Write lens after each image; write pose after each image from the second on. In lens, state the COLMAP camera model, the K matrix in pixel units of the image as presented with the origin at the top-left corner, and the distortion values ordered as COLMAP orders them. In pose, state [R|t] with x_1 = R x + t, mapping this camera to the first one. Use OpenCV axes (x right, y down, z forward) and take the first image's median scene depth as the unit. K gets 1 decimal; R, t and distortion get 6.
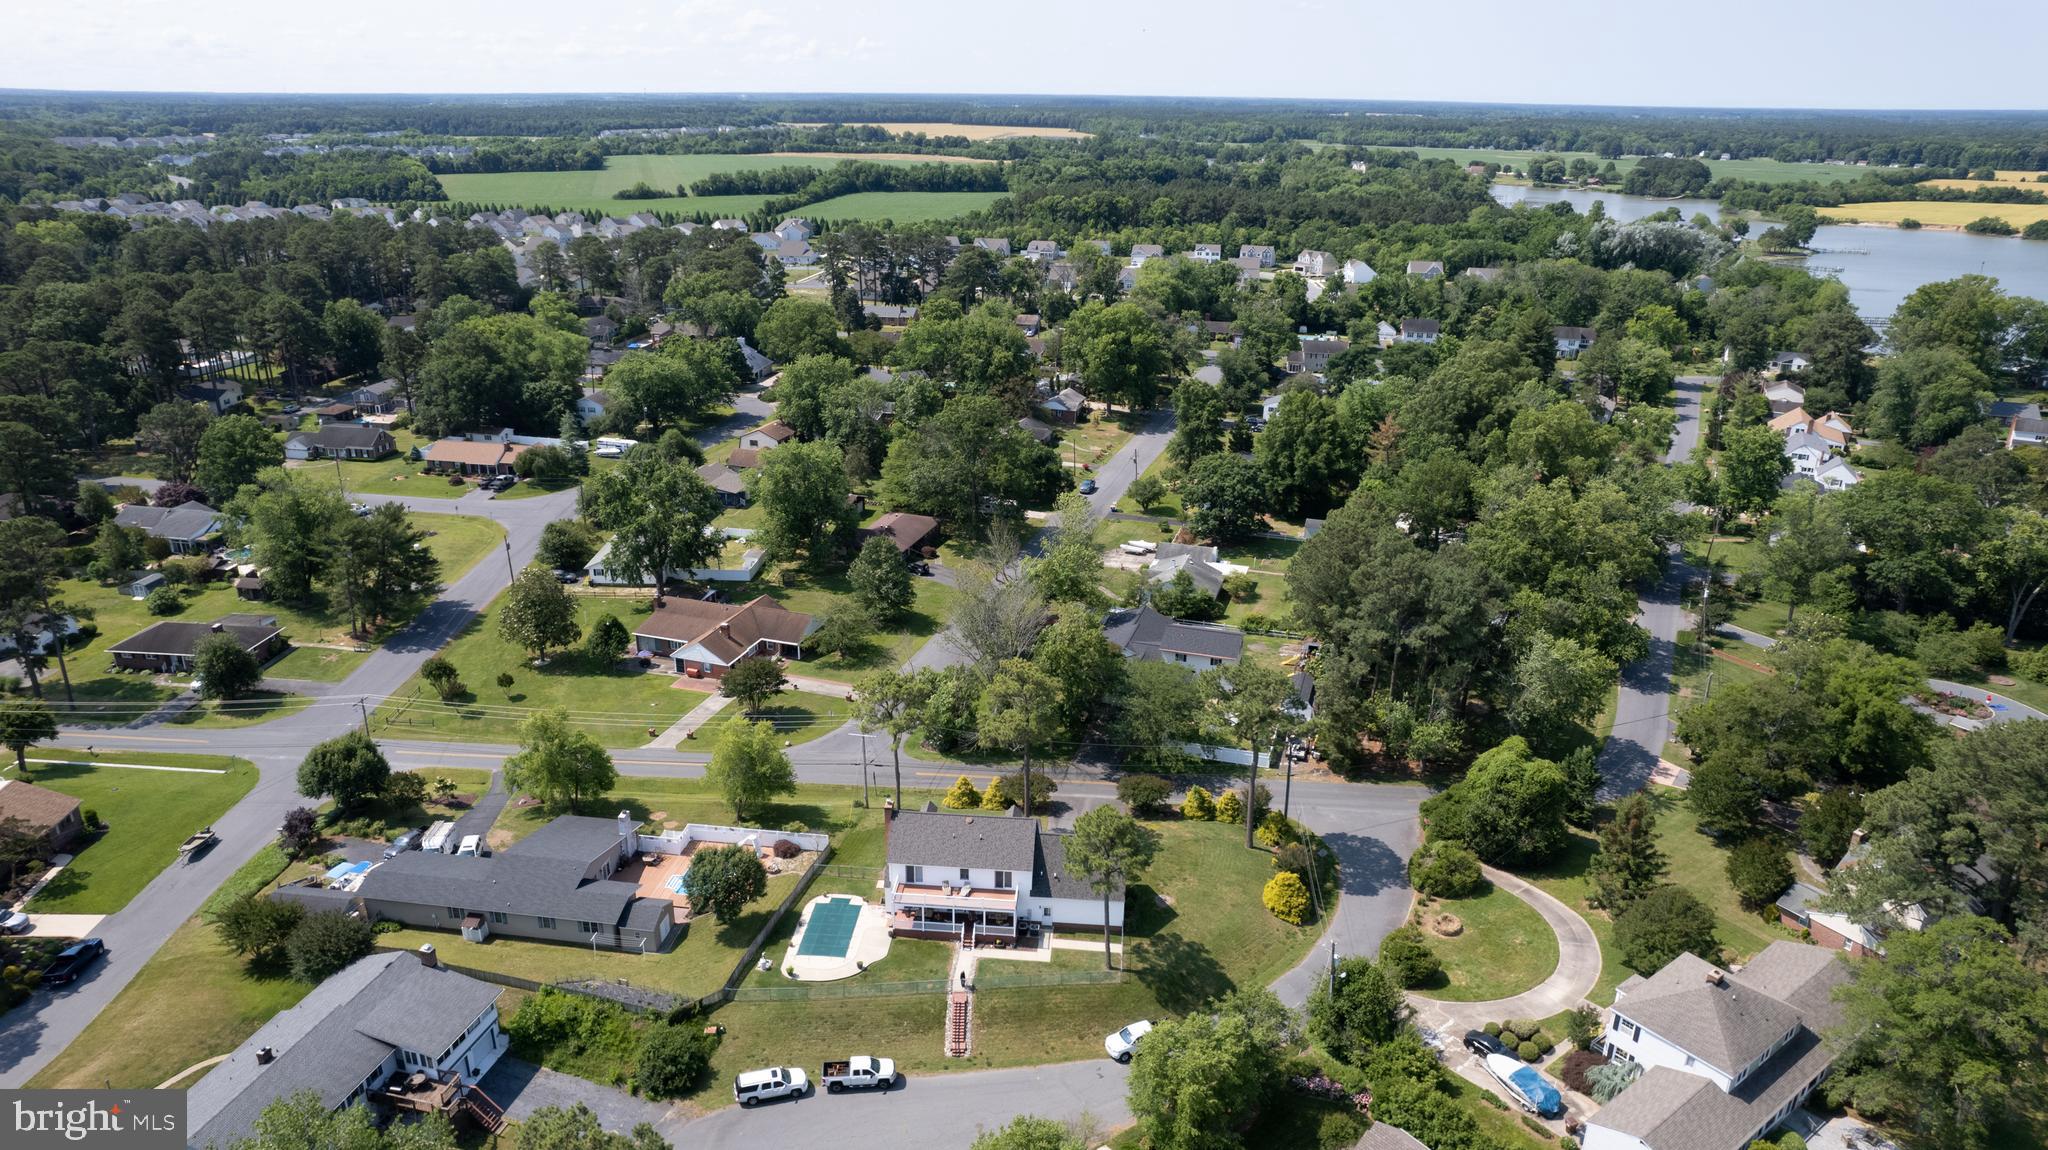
lens RADIAL K [[1302.0, 0, 1024.0], [0, 1302.0, 575.0], [0, 0, 1]] dist [-0.074507, 0.060412]
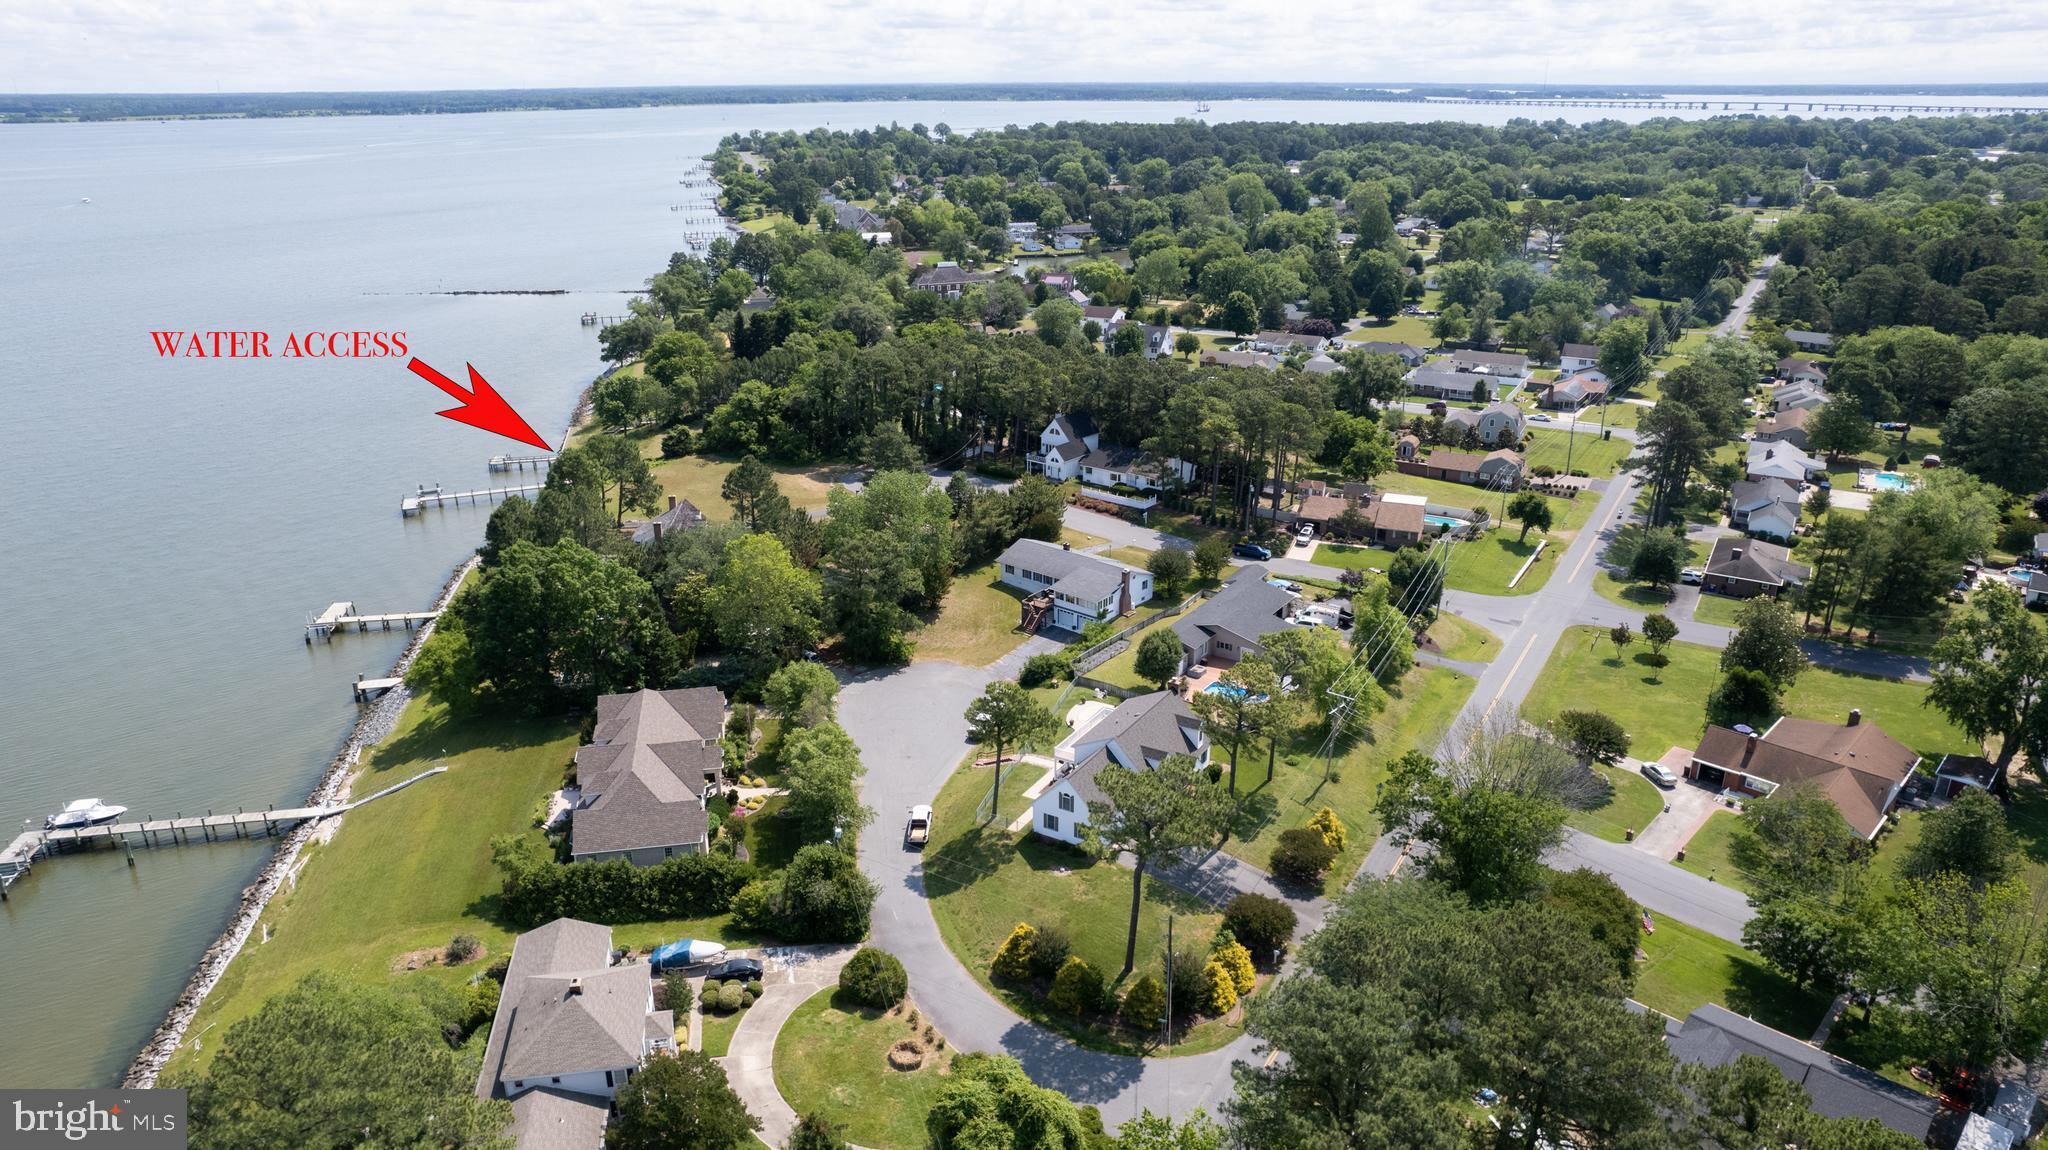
lens RADIAL K [[1332.8, 0, 1024.0], [0, 1332.8, 575.0], [0, 0, 1]] dist [-0.071357, 0.062452]
pose [[-0.436788, 0.308778, -0.844910, 0.964504], [-0.316633, 0.826364, 0.465688, -0.429862], [0.841997, 0.470933, -0.263177, 1.190257]]
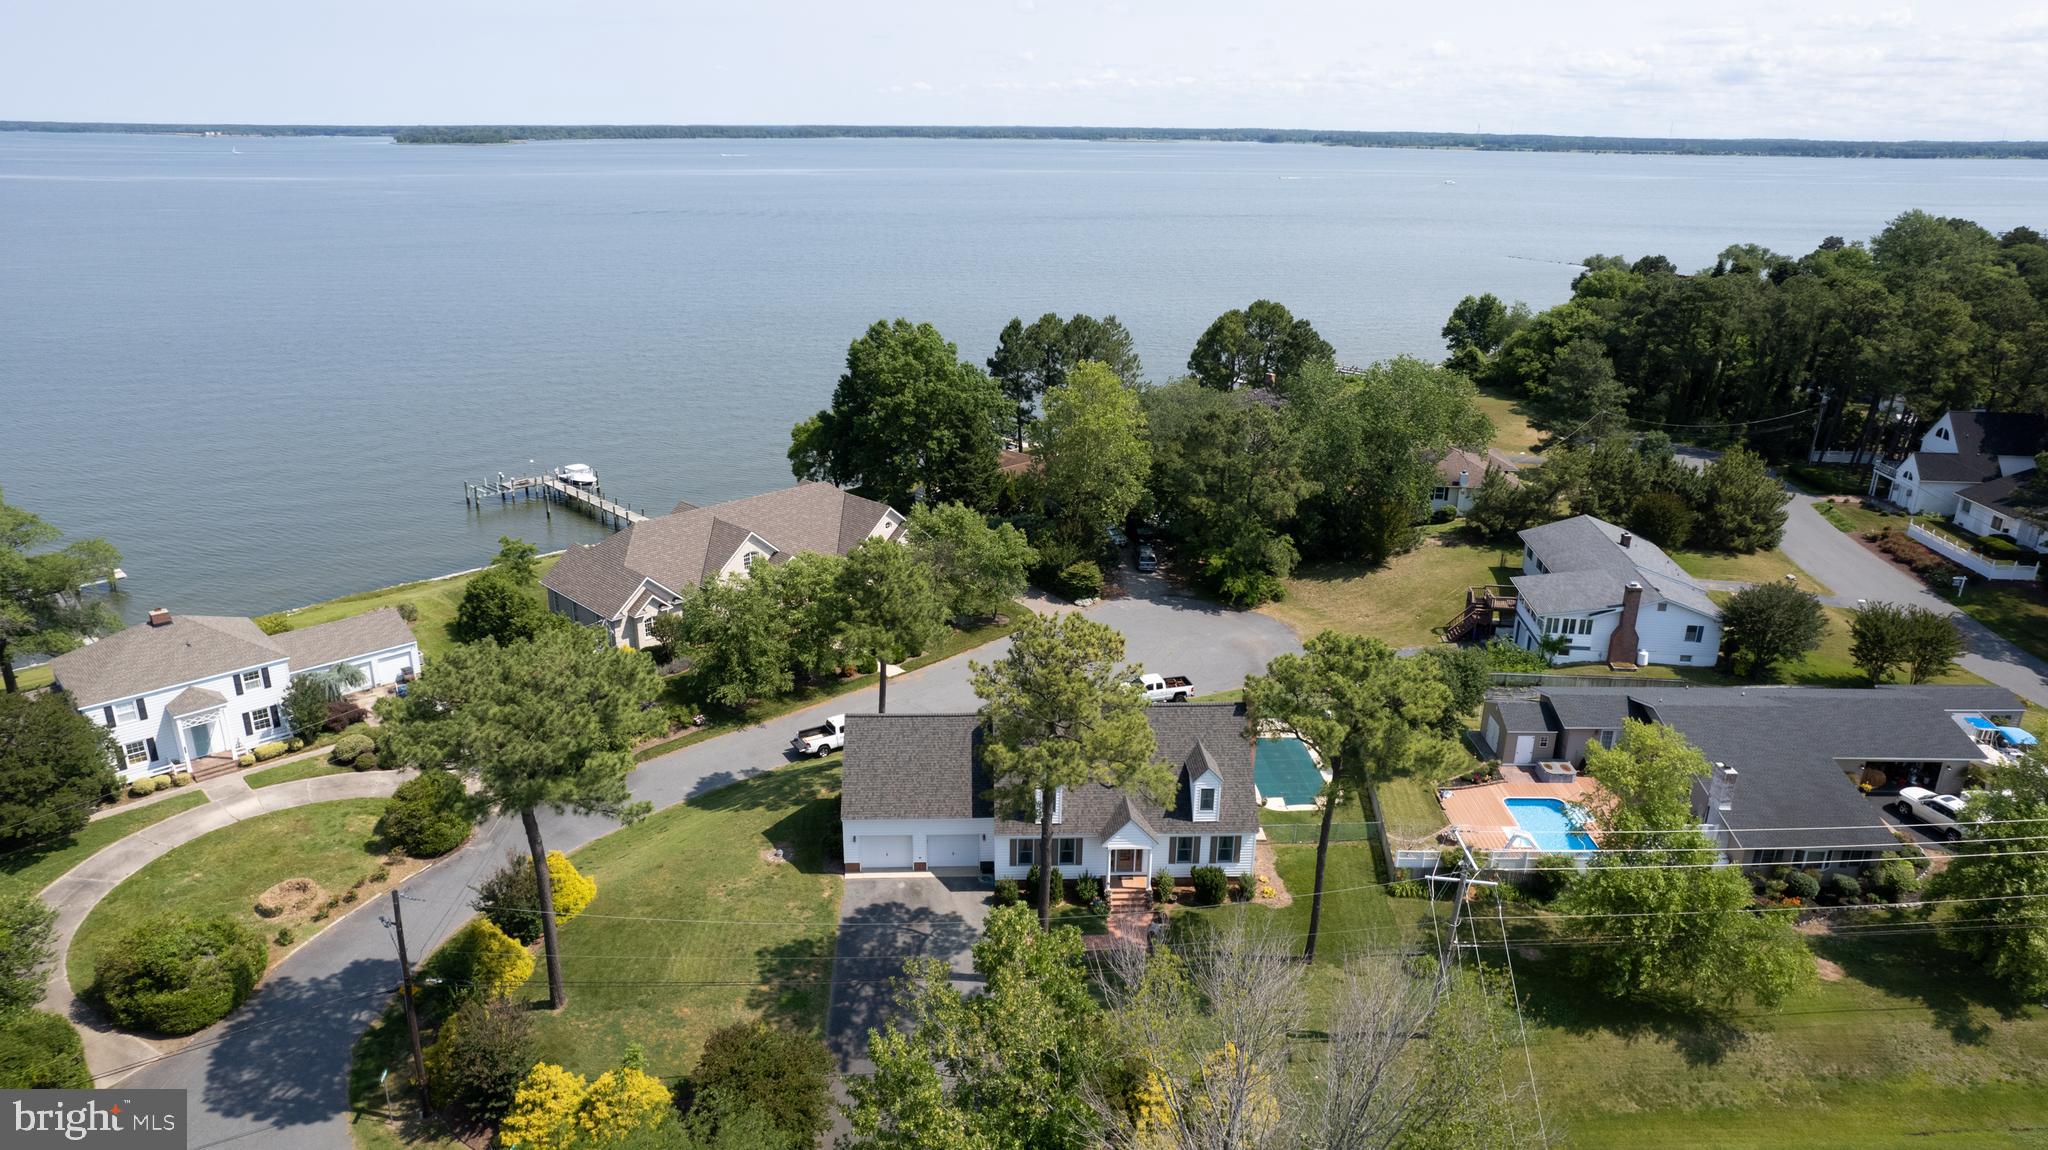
lens RADIAL K [[1302.0, 0, 1024.0], [0, 1302.0, 575.0], [0, 0, 1]] dist [-0.074507, 0.060412]
pose [[-0.990935, 0.028687, -0.131242, 0.074469], [-0.061571, 0.771307, 0.633479, -0.236180], [0.119401, 0.635817, -0.762549, 1.443325]]
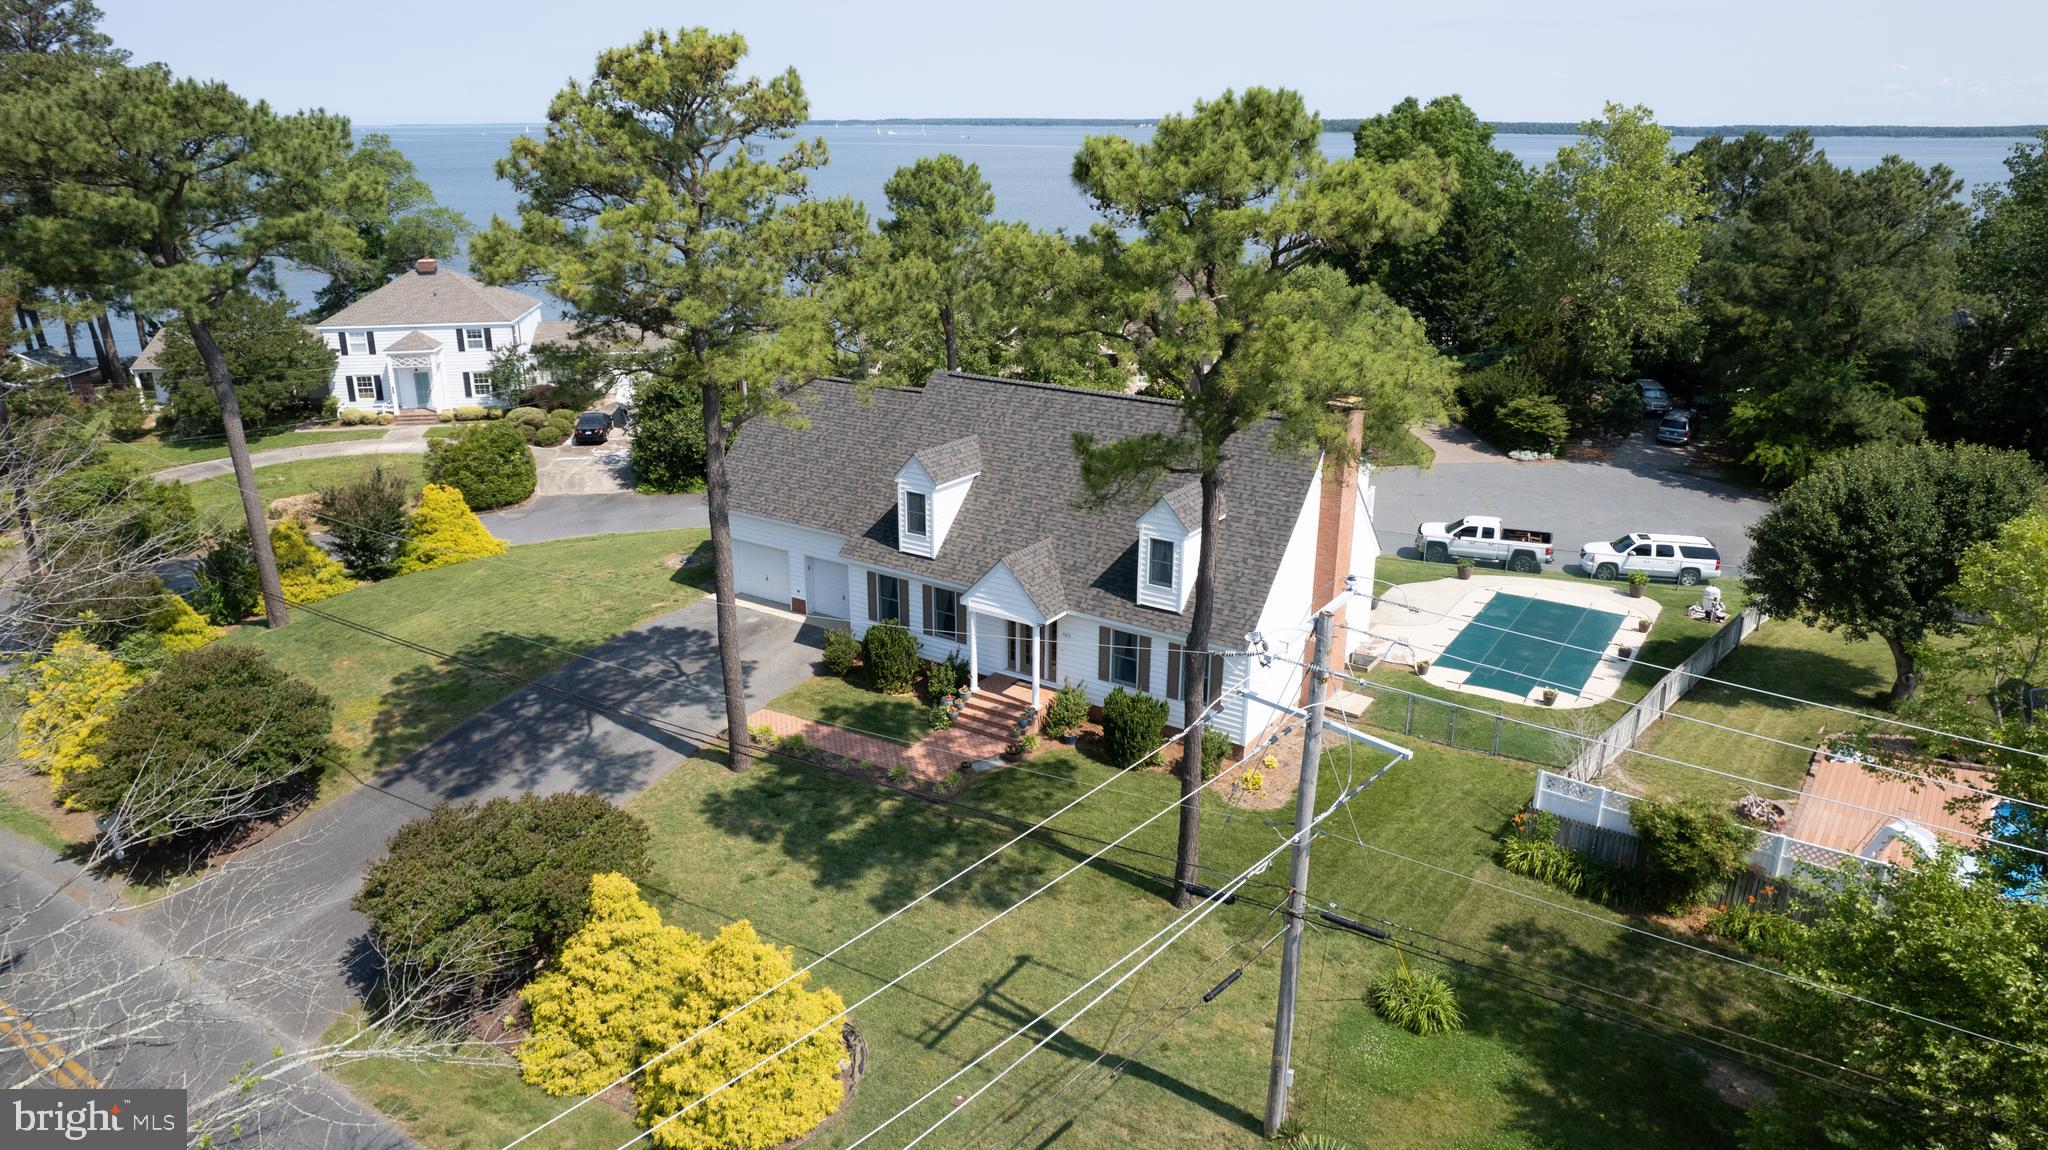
lens RADIAL K [[1332.8, 0, 1024.0], [0, 1332.8, 575.0], [0, 0, 1]] dist [-0.071357, 0.062452]
pose [[-0.877581, -0.163282, 0.450767, -0.190138], [0.159244, 0.787562, 0.595304, 0.022743], [-0.452210, 0.594210, -0.665148, 1.290073]]
